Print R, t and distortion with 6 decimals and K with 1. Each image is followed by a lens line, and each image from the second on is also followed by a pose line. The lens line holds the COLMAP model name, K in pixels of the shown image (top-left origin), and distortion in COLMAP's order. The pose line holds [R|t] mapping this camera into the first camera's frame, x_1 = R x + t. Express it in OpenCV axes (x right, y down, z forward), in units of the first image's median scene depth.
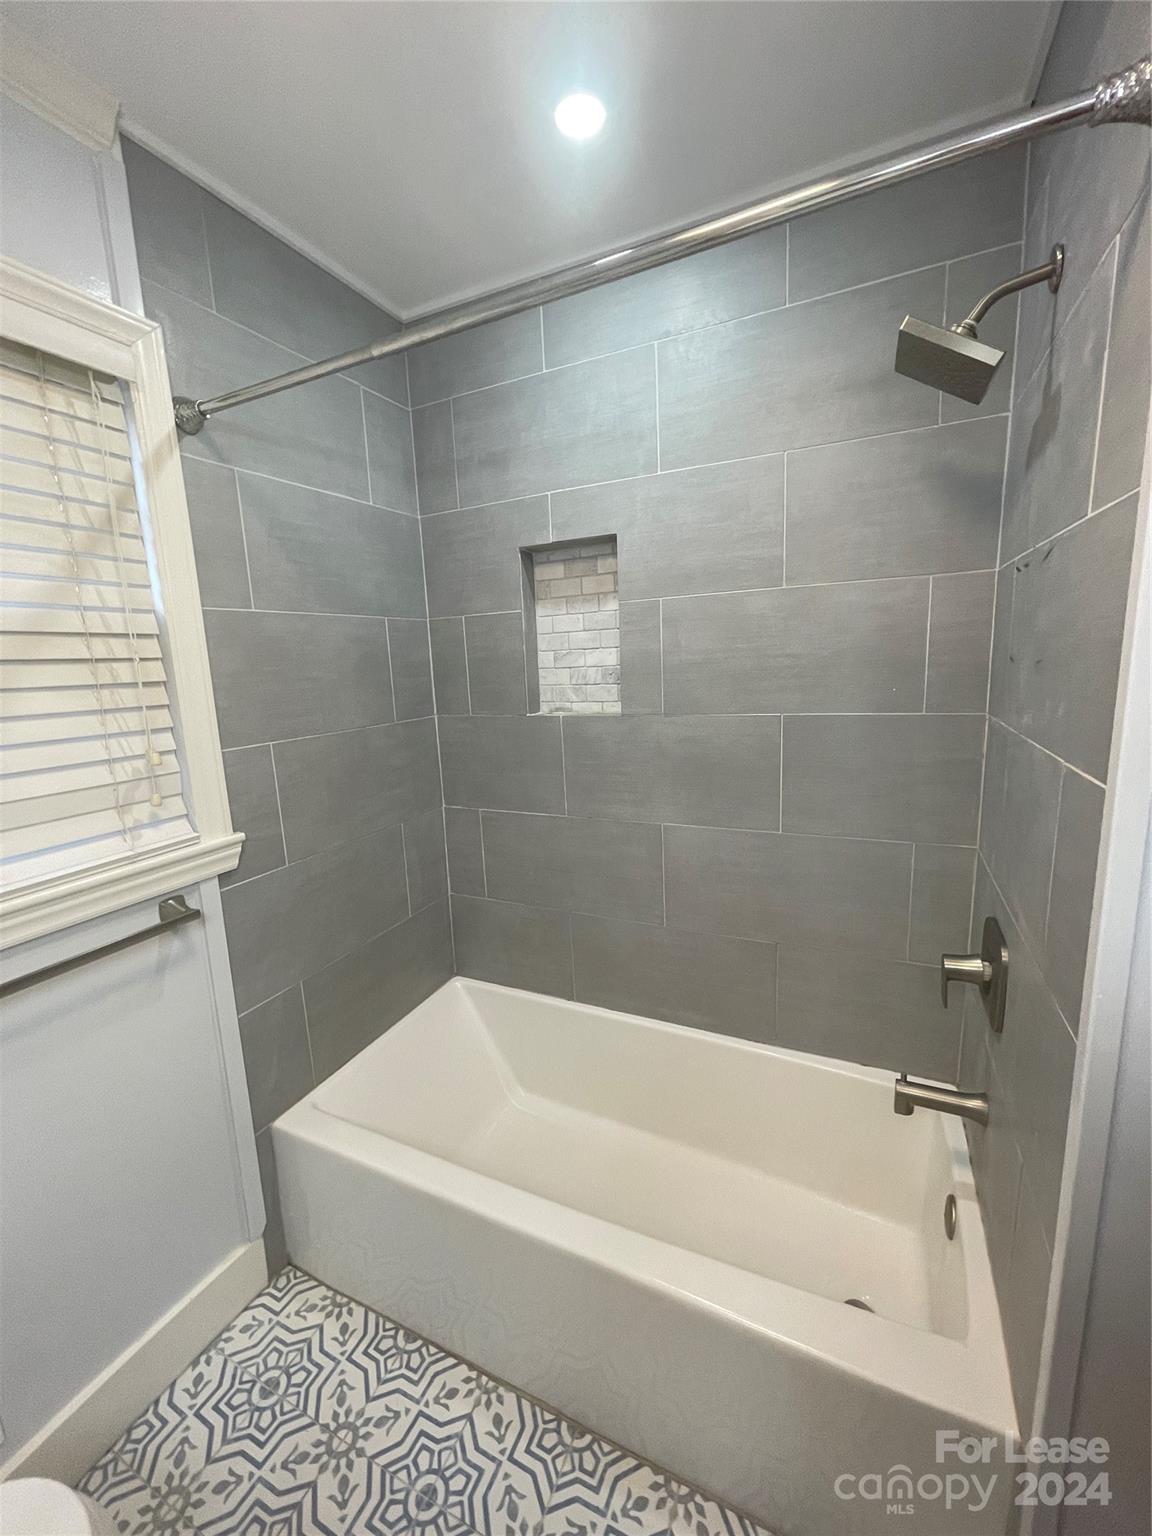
lens RADIAL K [[619.2, 0, 574.6], [0, 619.2, 768.2], [0, 0, 1]] dist [-0.001714, 0.000099]
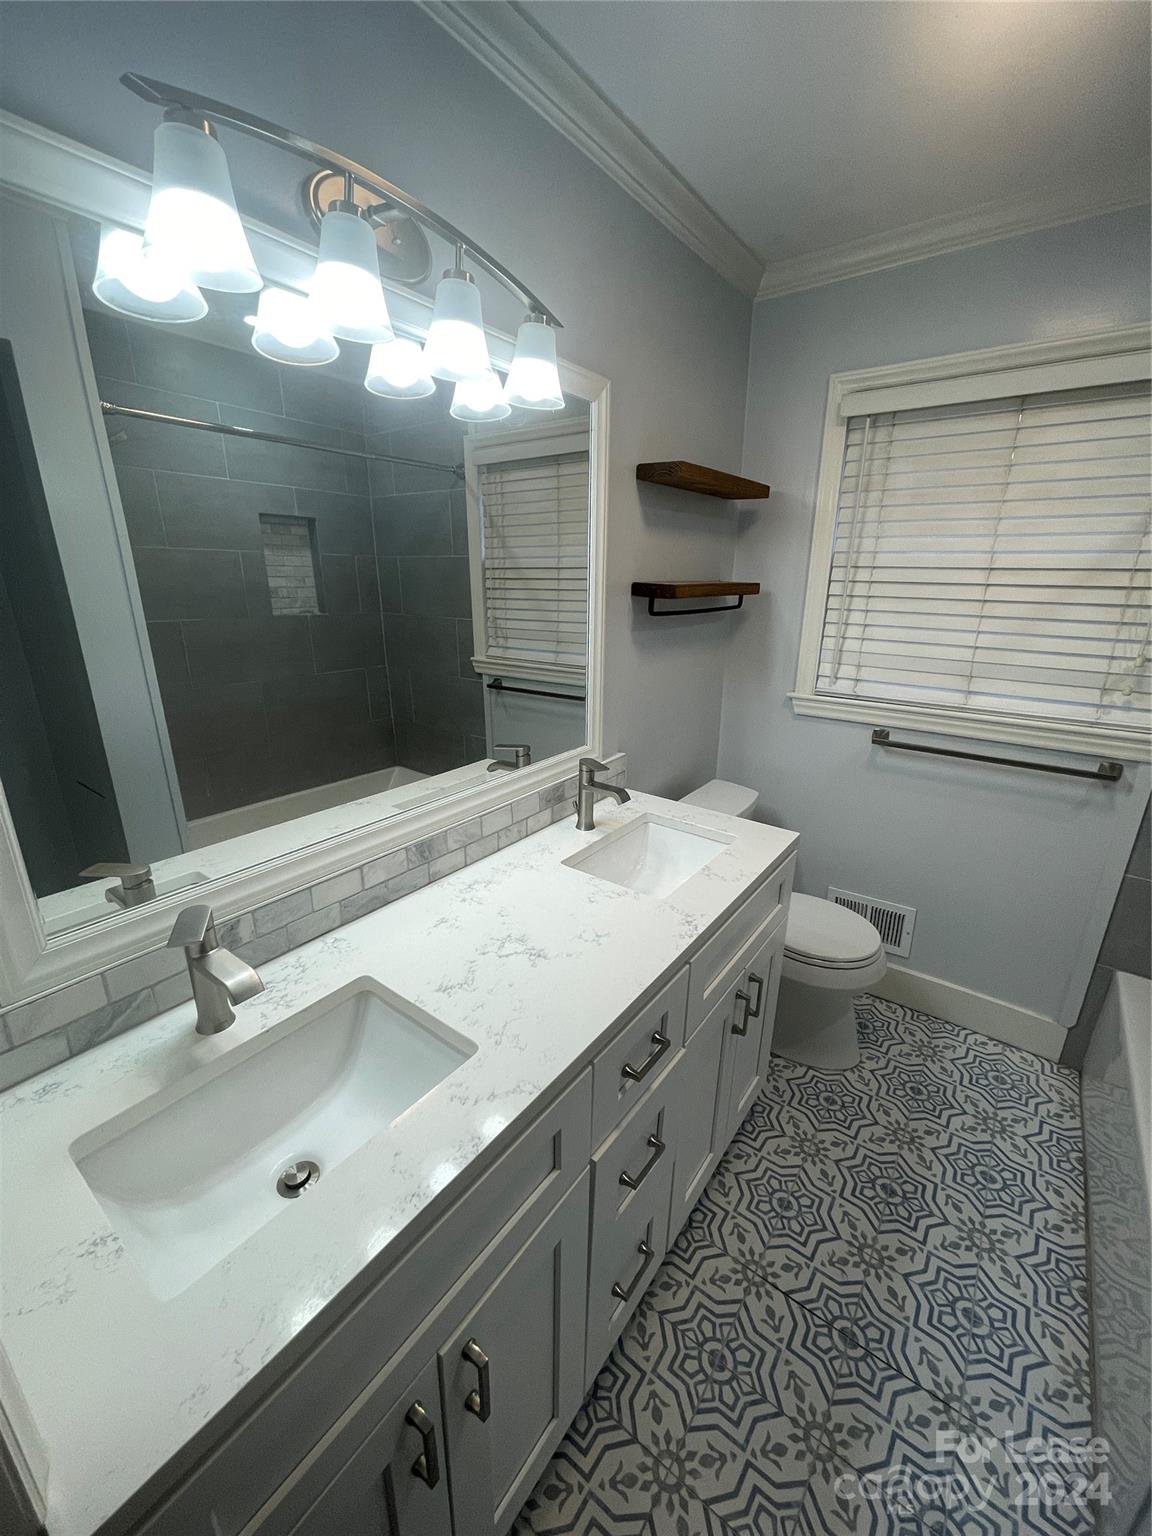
lens RADIAL K [[613.9, 0, 575.7], [0, 613.9, 766.4], [0, 0, 1]] dist [-0.002589, 0.000354]
pose [[-0.190829, 0.332416, -0.923625, 0.877096], [-0.171676, 0.915113, 0.364822, -0.081831], [0.966495, 0.228183, -0.117562, -0.011766]]
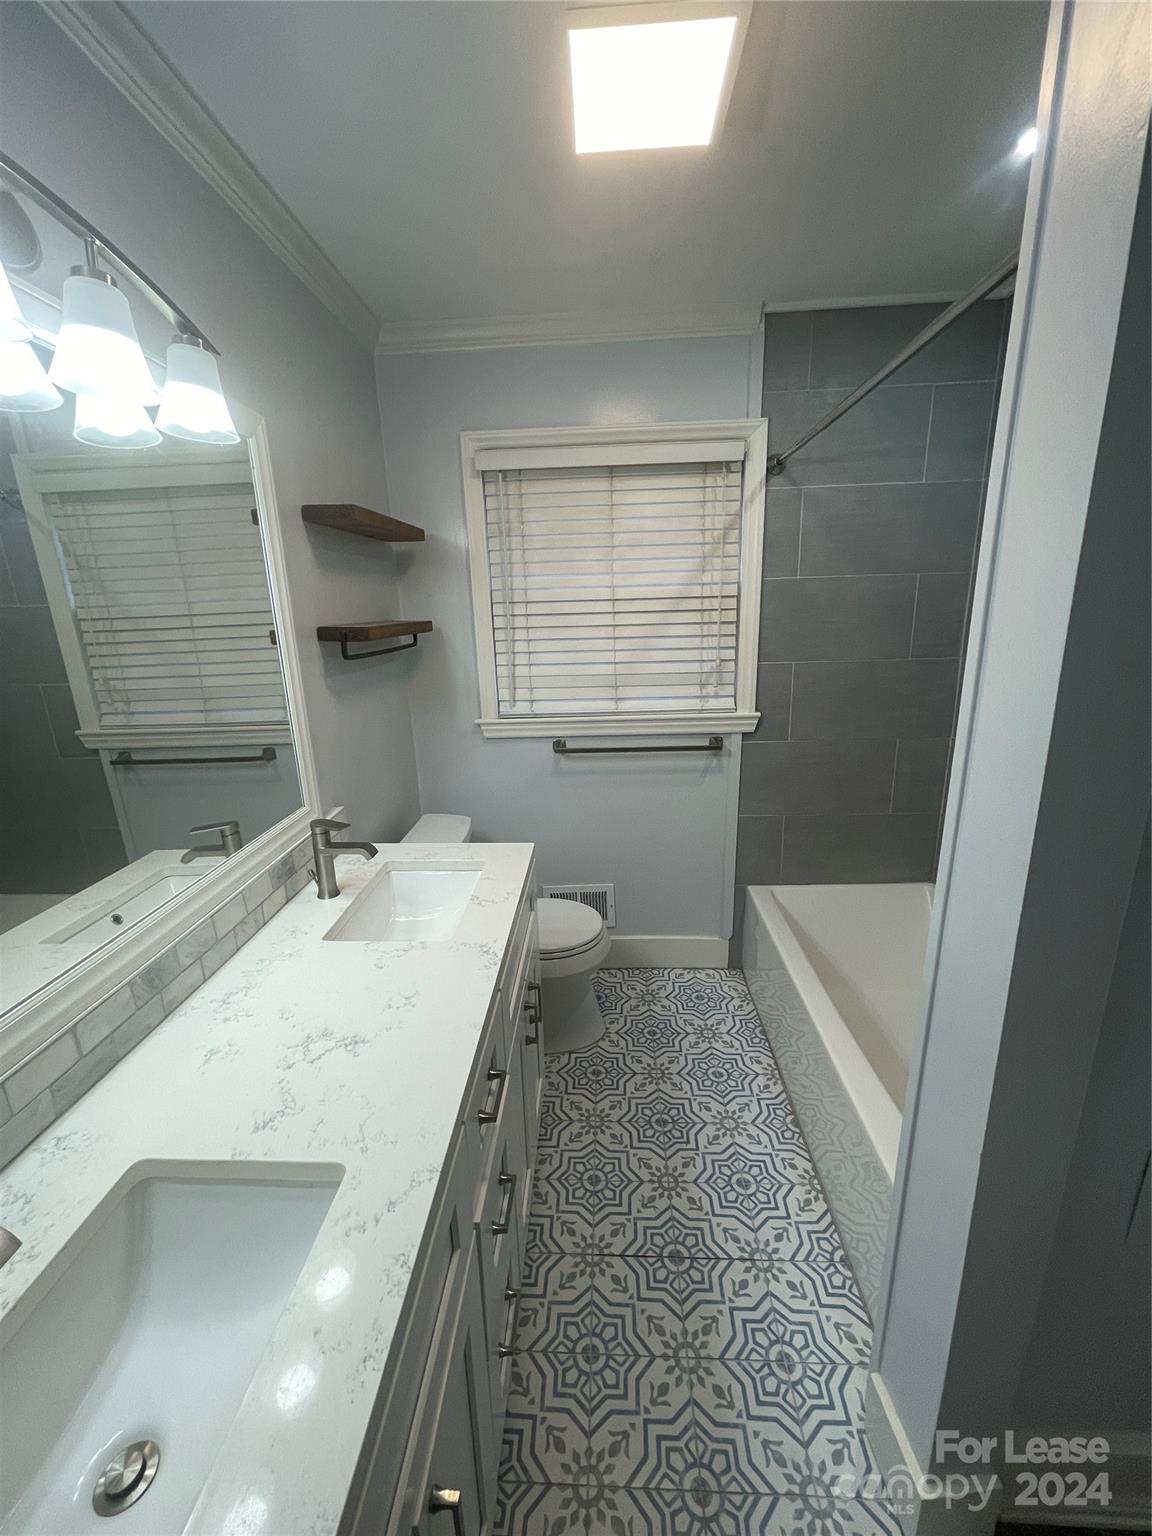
lens RADIAL K [[613.9, 0, 575.7], [0, 613.9, 766.4], [0, 0, 1]] dist [-0.002589, 0.000354]
pose [[0.392052, 0.263614, -0.881365, 0.877748], [-0.144208, 0.963830, 0.224132, -0.065050], [0.908570, 0.039228, 0.415886, -0.178365]]
